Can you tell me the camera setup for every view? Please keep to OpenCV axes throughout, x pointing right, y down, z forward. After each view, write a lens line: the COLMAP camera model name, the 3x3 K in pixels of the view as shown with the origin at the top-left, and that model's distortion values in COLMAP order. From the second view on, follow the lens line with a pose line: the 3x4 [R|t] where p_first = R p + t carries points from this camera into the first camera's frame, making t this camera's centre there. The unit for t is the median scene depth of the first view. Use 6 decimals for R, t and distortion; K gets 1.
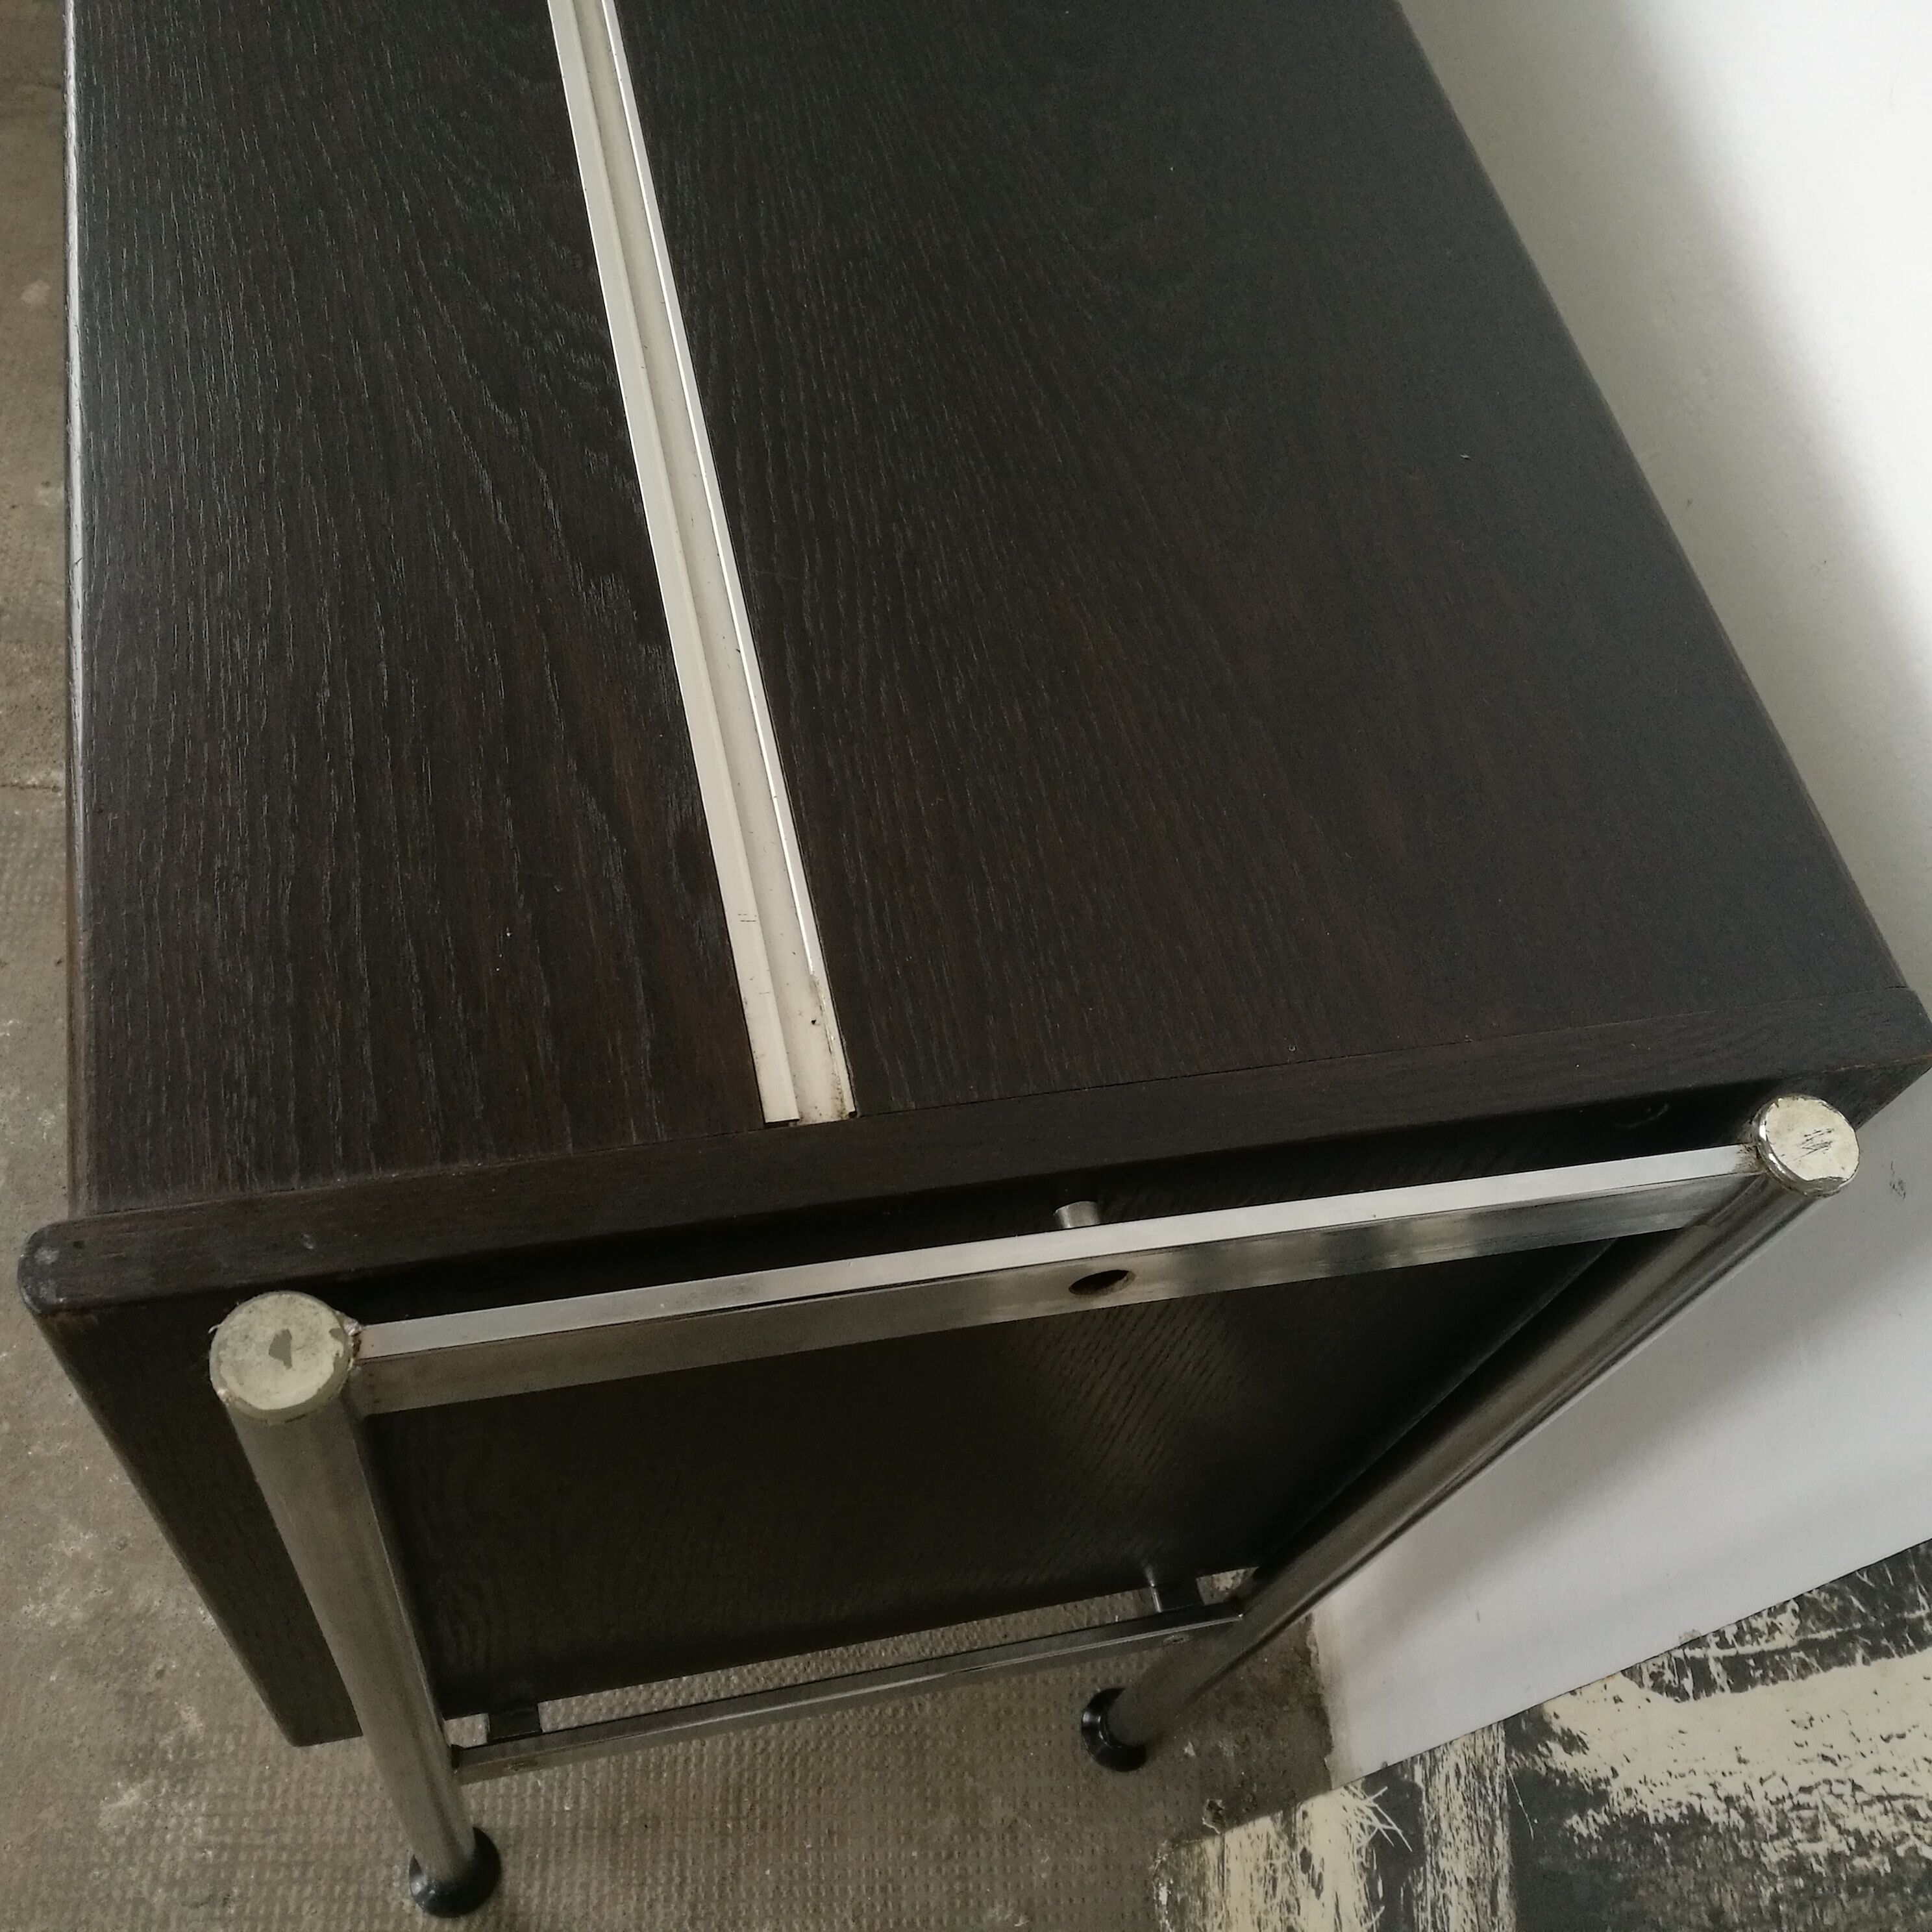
lens RADIAL K [[2049.7, 0, 973.6], [0, 2049.7, 963.5], [0, 0, 1]] dist [-0.053630, 0.102751]
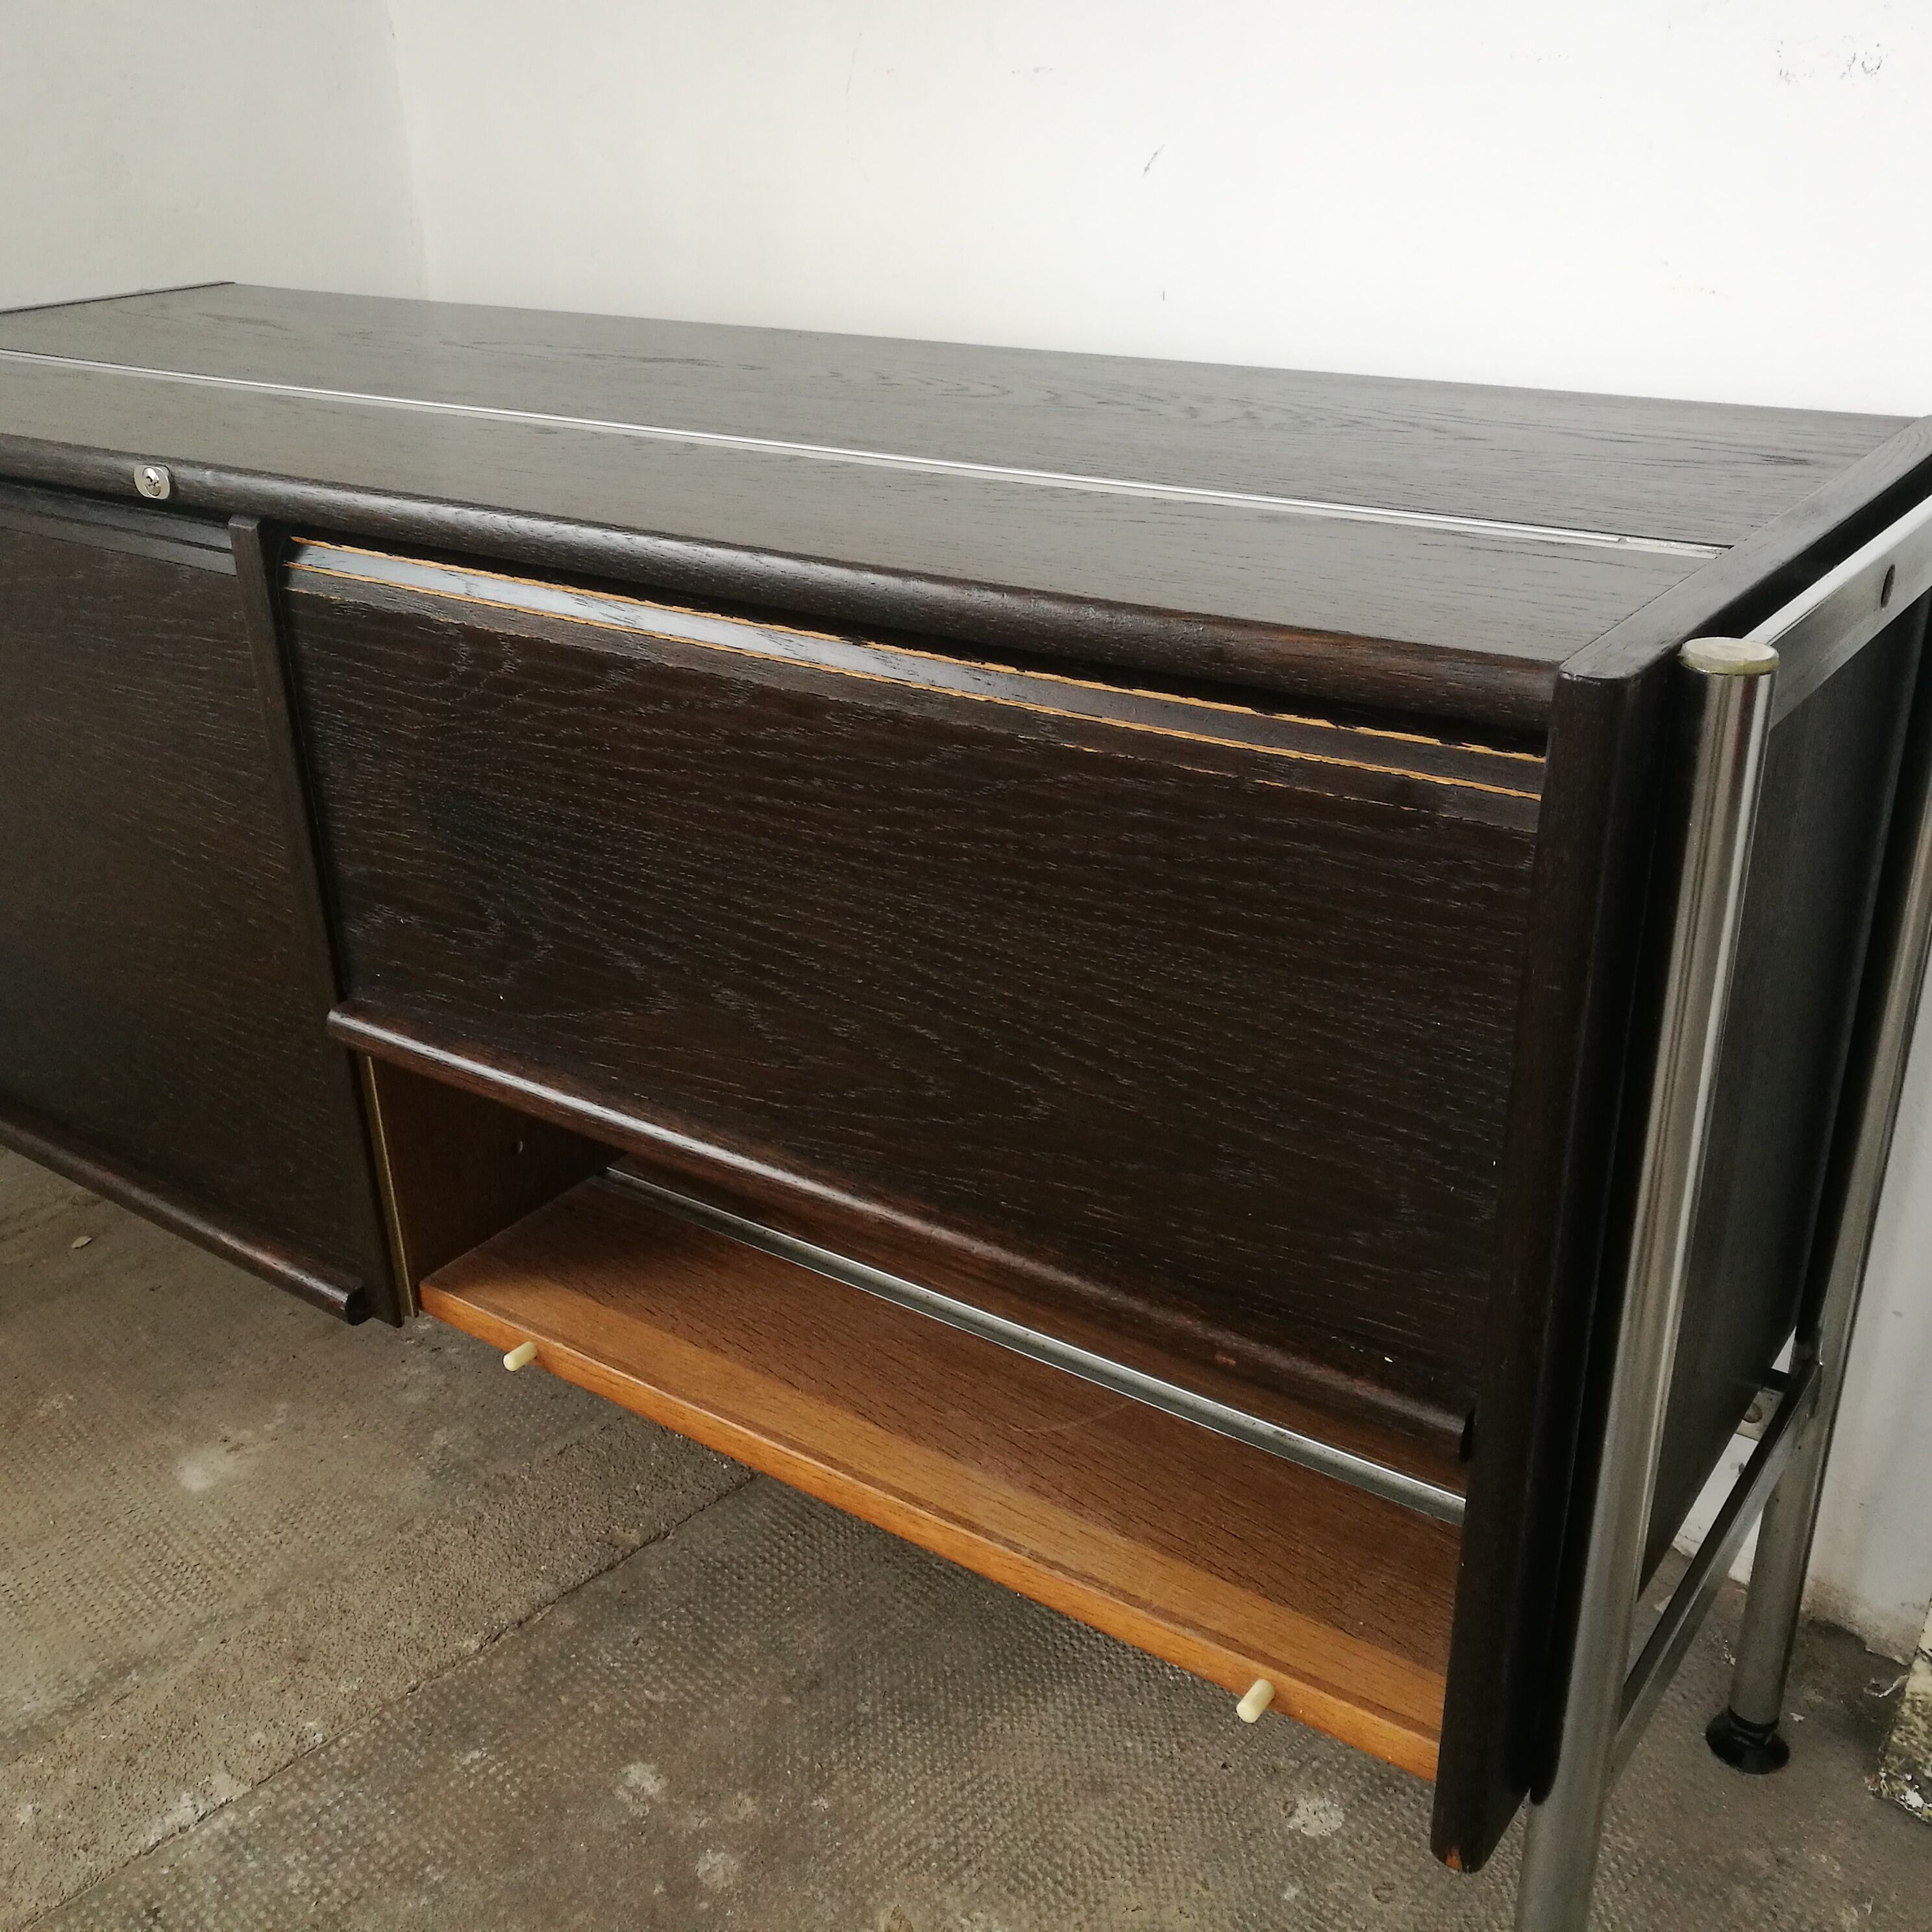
lens RADIAL K [[2049.7, 0, 973.6], [0, 2049.7, 963.5], [0, 0, 1]] dist [-0.053630, 0.102751]
pose [[0.729760, -0.449512, 0.515160, -0.847397], [0.647103, 0.697333, -0.308196, 0.244565], [-0.220700, 0.558270, 0.799766, 0.060402]]
